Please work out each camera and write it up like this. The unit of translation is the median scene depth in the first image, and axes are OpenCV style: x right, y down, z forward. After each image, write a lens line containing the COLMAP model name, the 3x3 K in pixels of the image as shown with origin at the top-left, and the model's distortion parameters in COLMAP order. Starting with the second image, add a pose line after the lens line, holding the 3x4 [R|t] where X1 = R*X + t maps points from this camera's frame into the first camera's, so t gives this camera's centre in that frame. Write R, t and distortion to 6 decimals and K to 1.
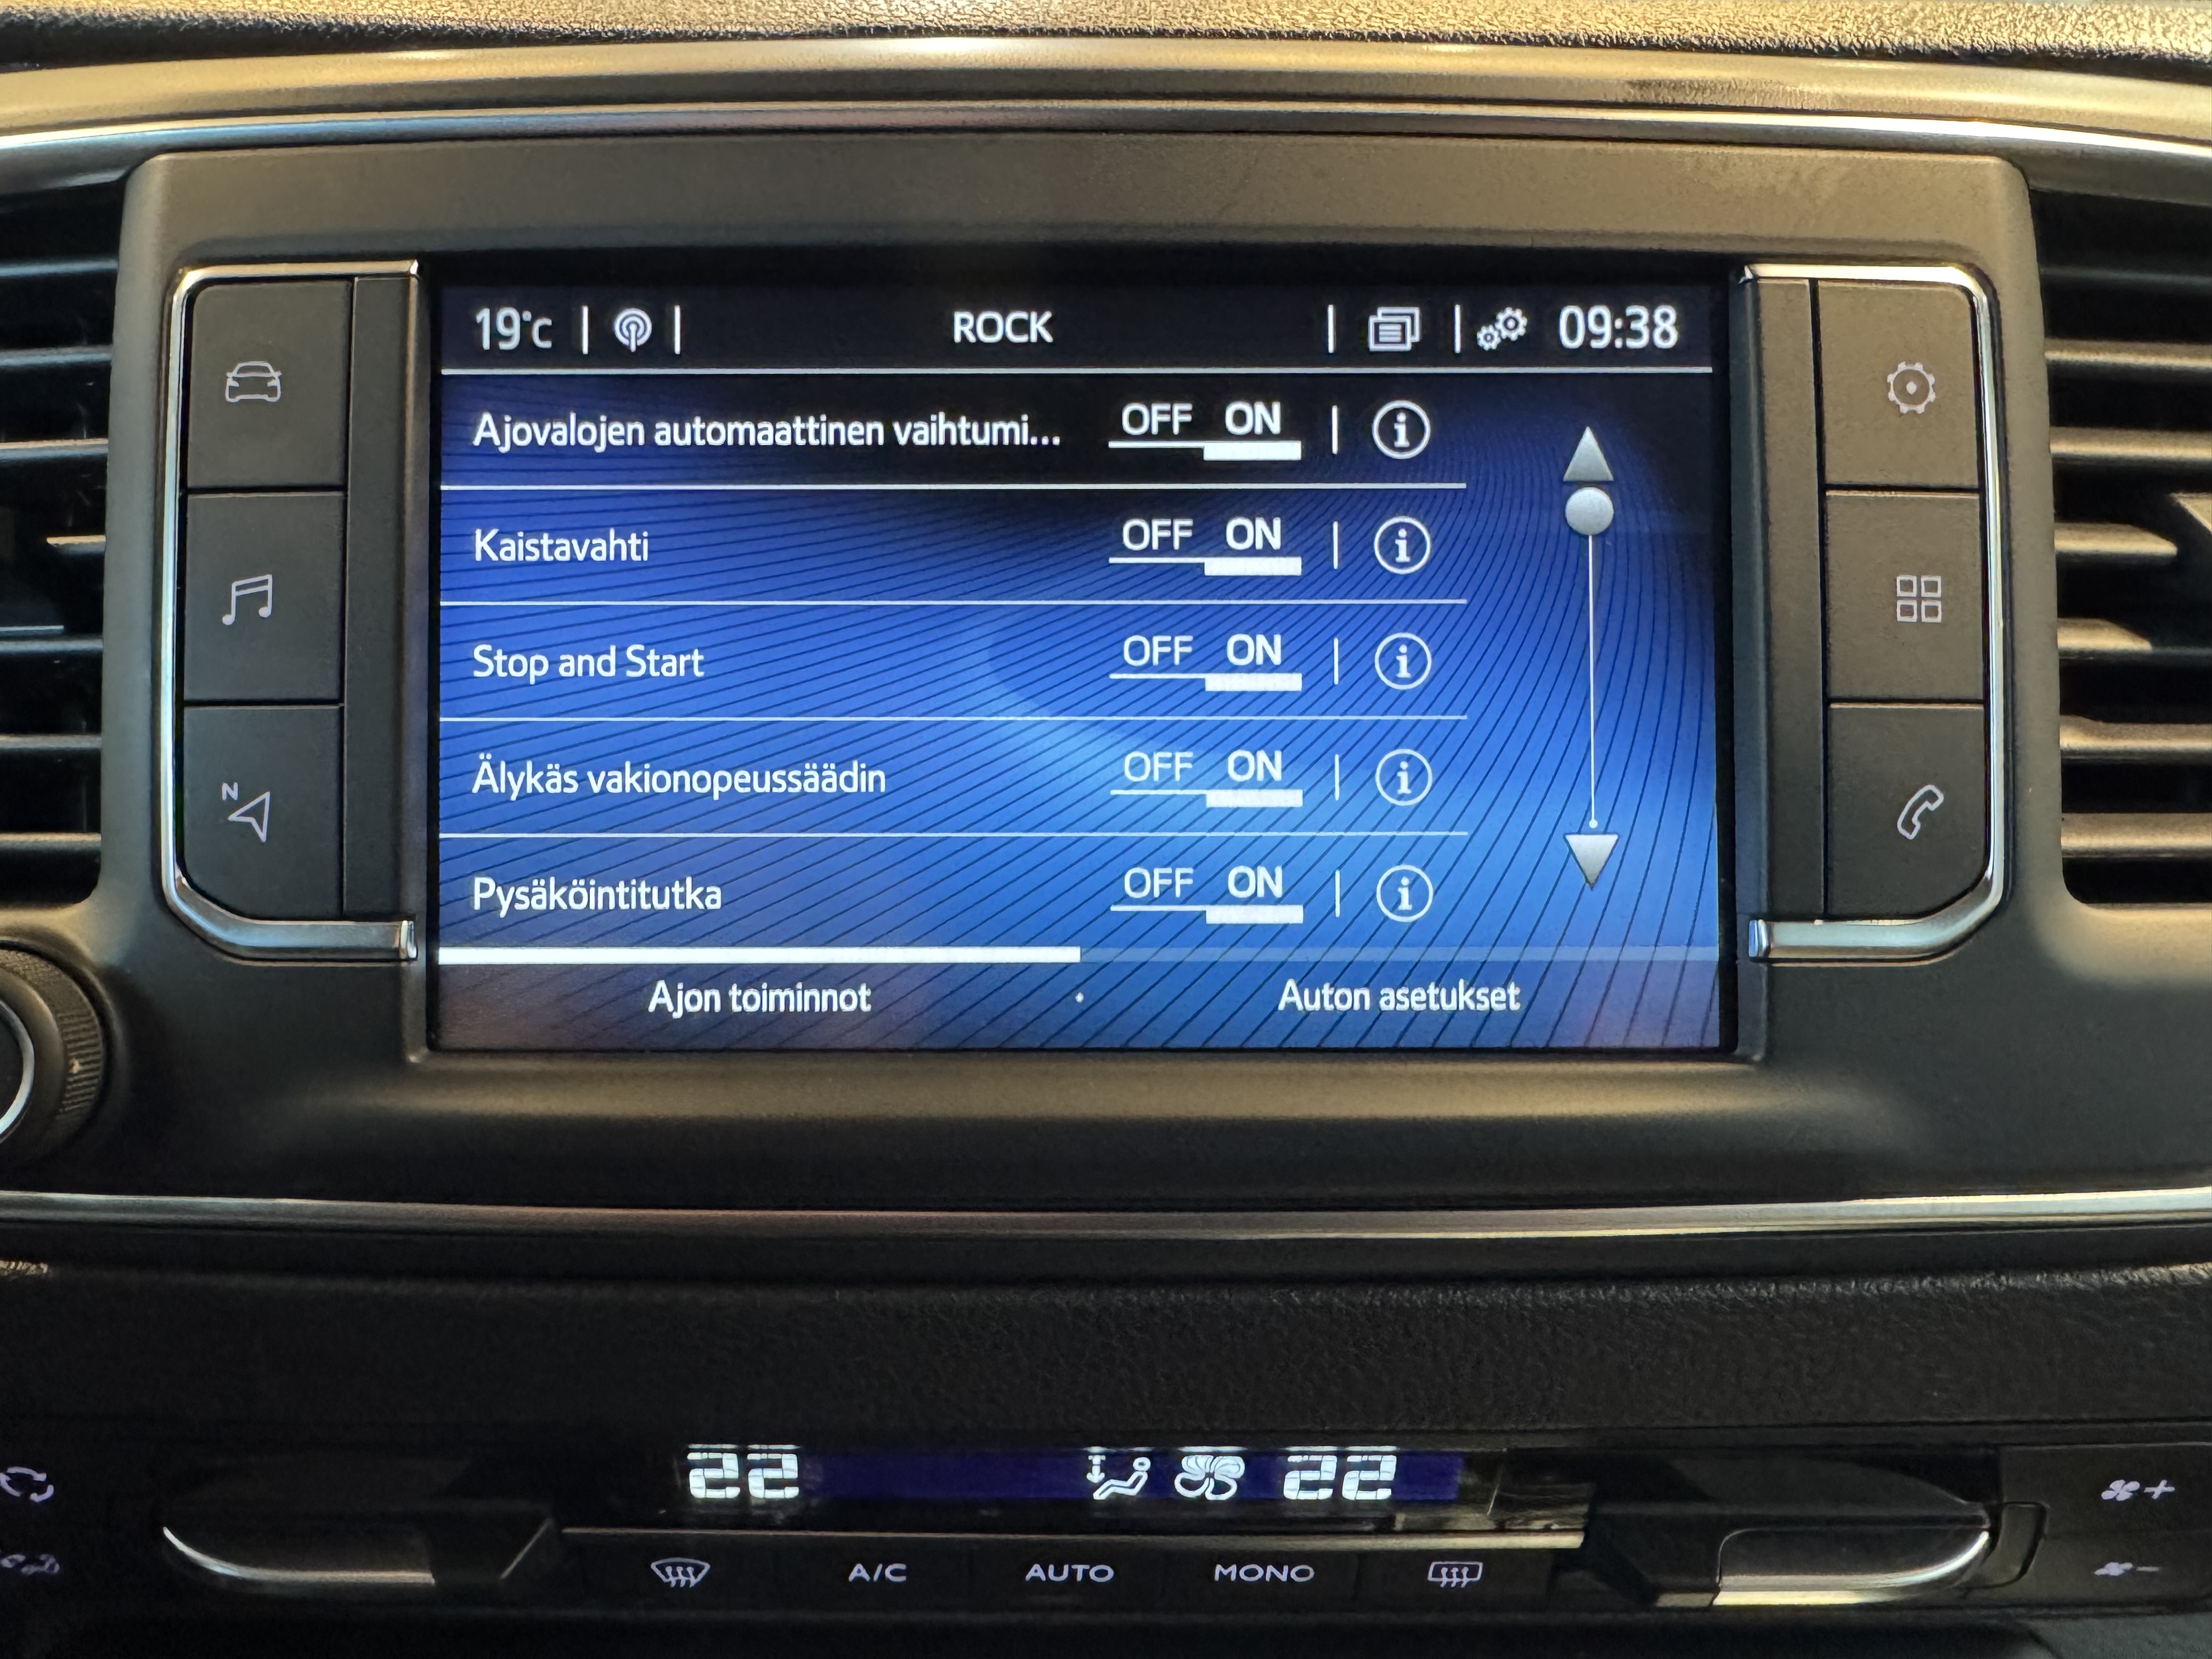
lens RADIAL K [[1569.6, 0, 1068.3], [0, 1569.6, 836.0], [0, 0, 1]] dist [0.014452, -0.011104]
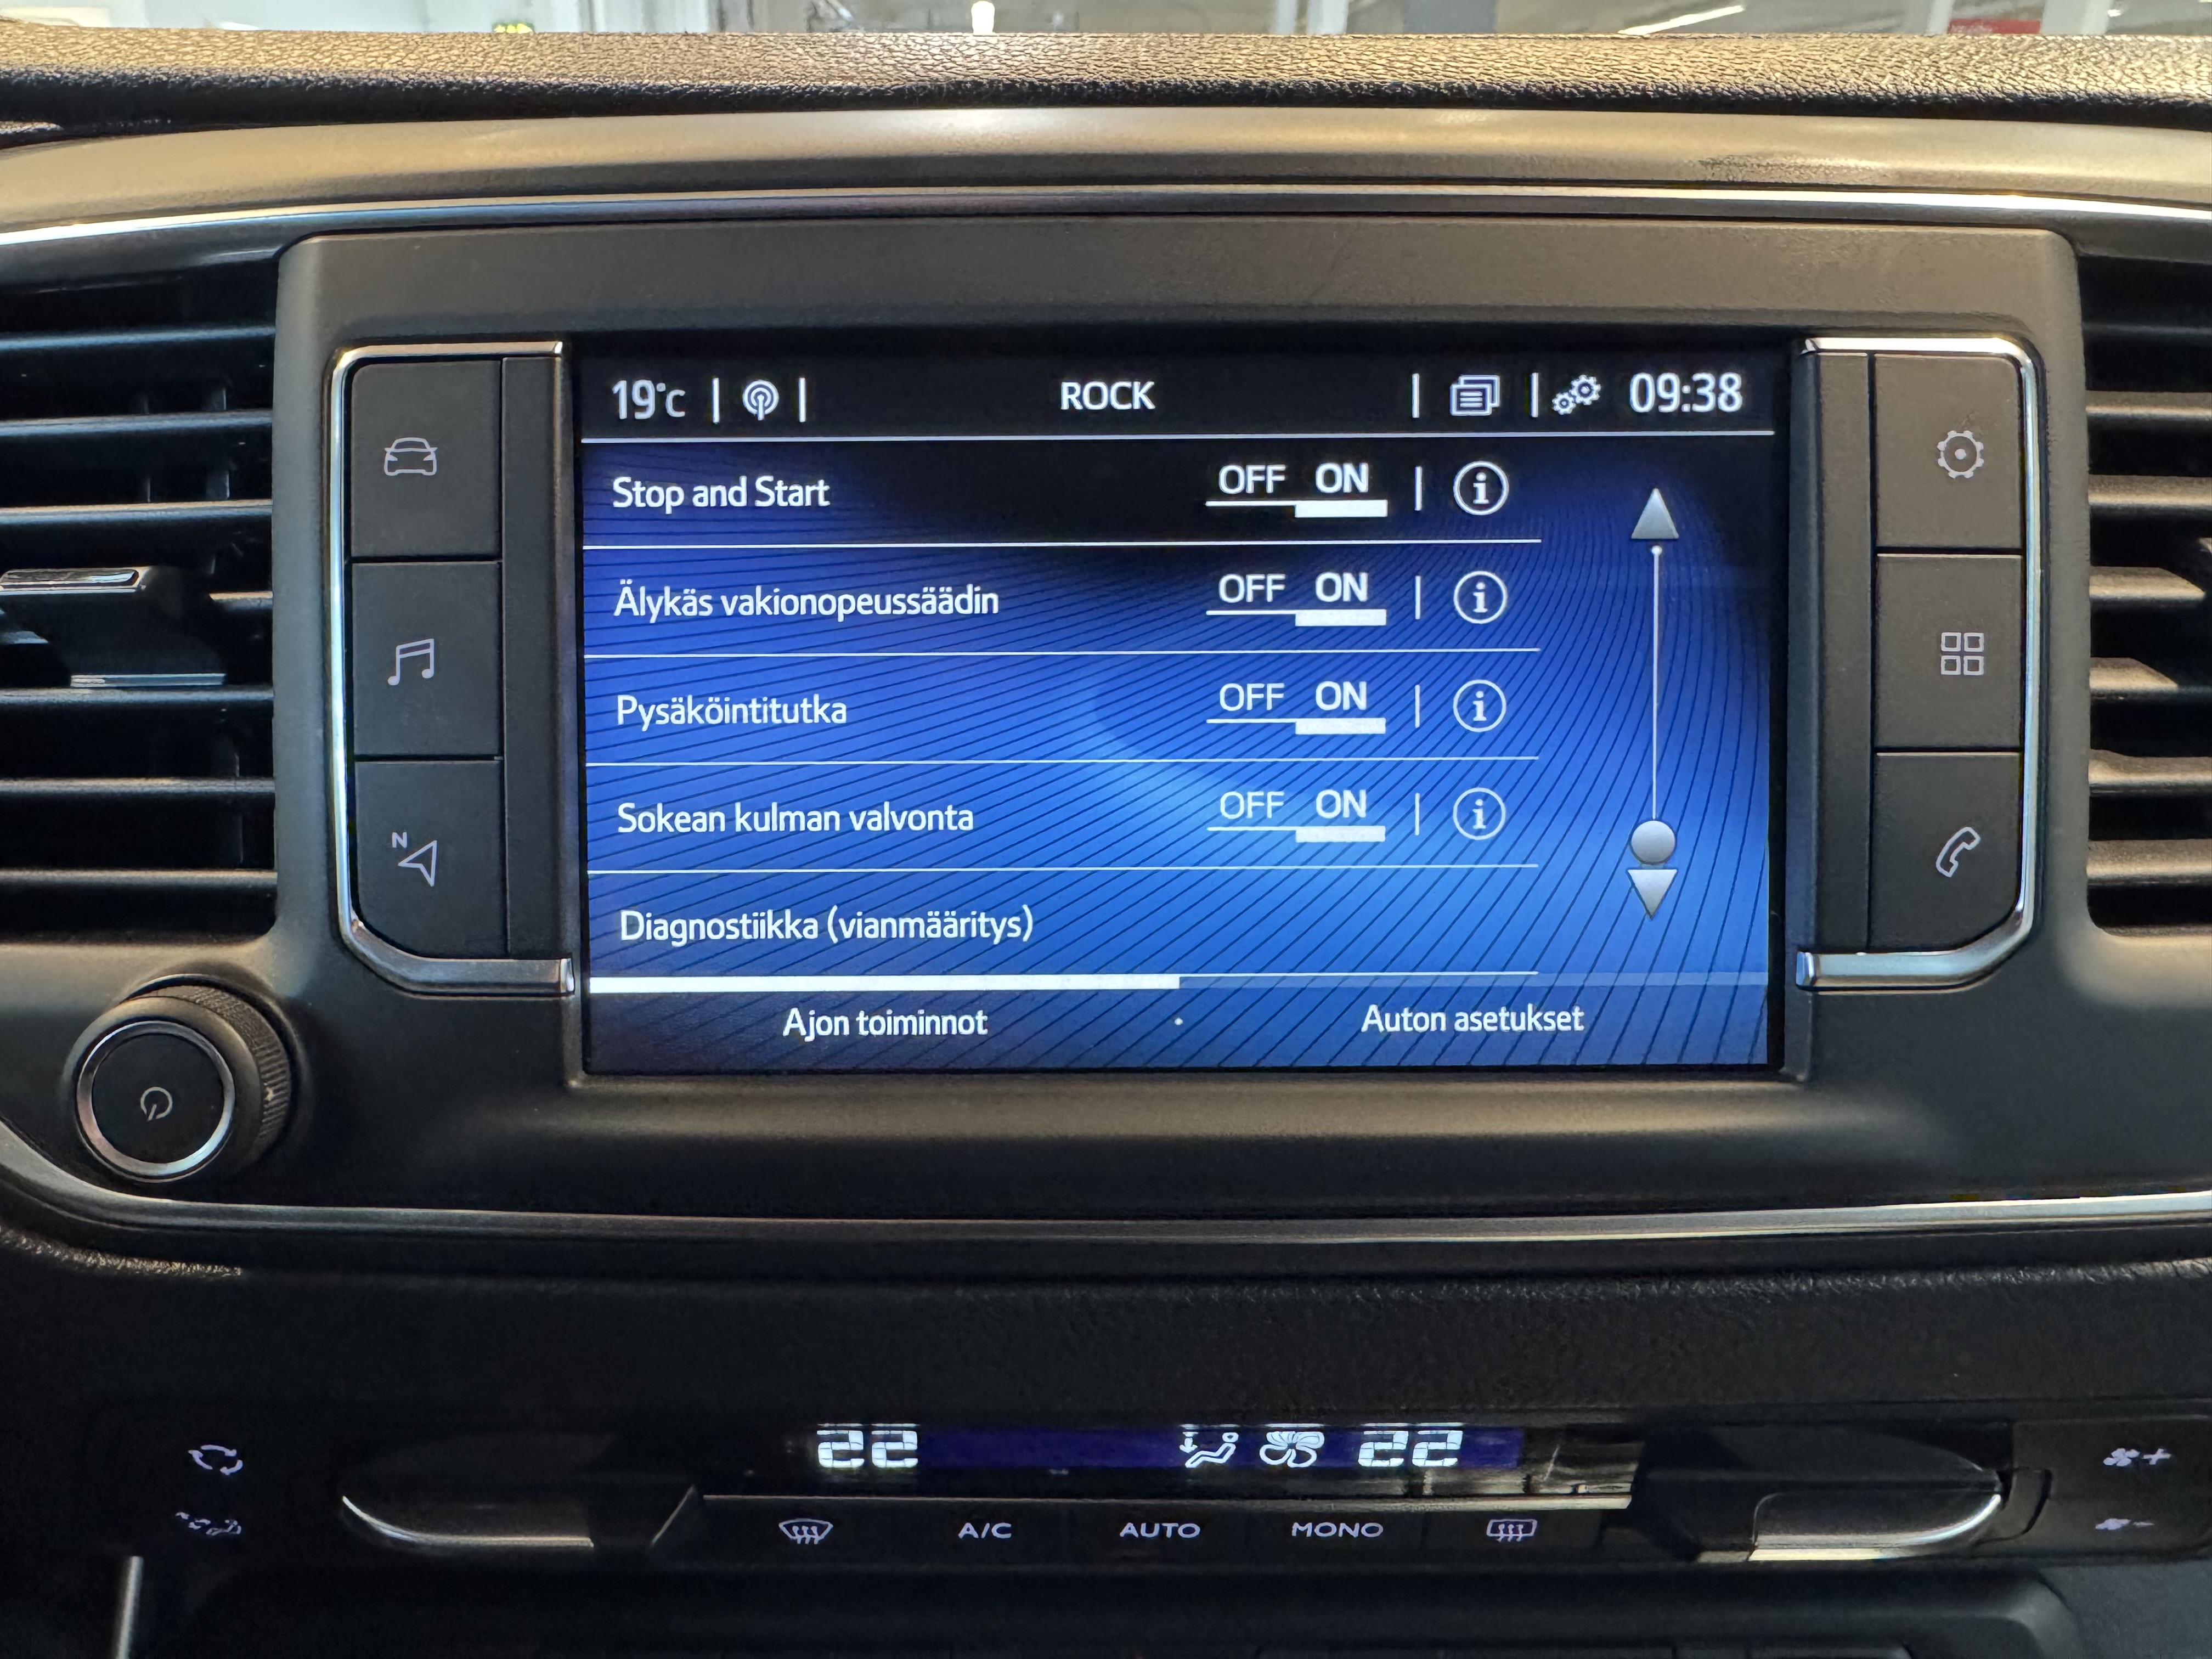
lens RADIAL K [[1569.6, 0, 1087.2], [0, 1569.6, 842.2], [0, 0, 1]] dist [0.014452, -0.011104]
pose [[0.999997, -0.002203, 0.001339, -0.056571], [0.002126, 0.998508, 0.054571, -0.079058], [-0.001457, -0.054568, 0.998509, -0.076463]]
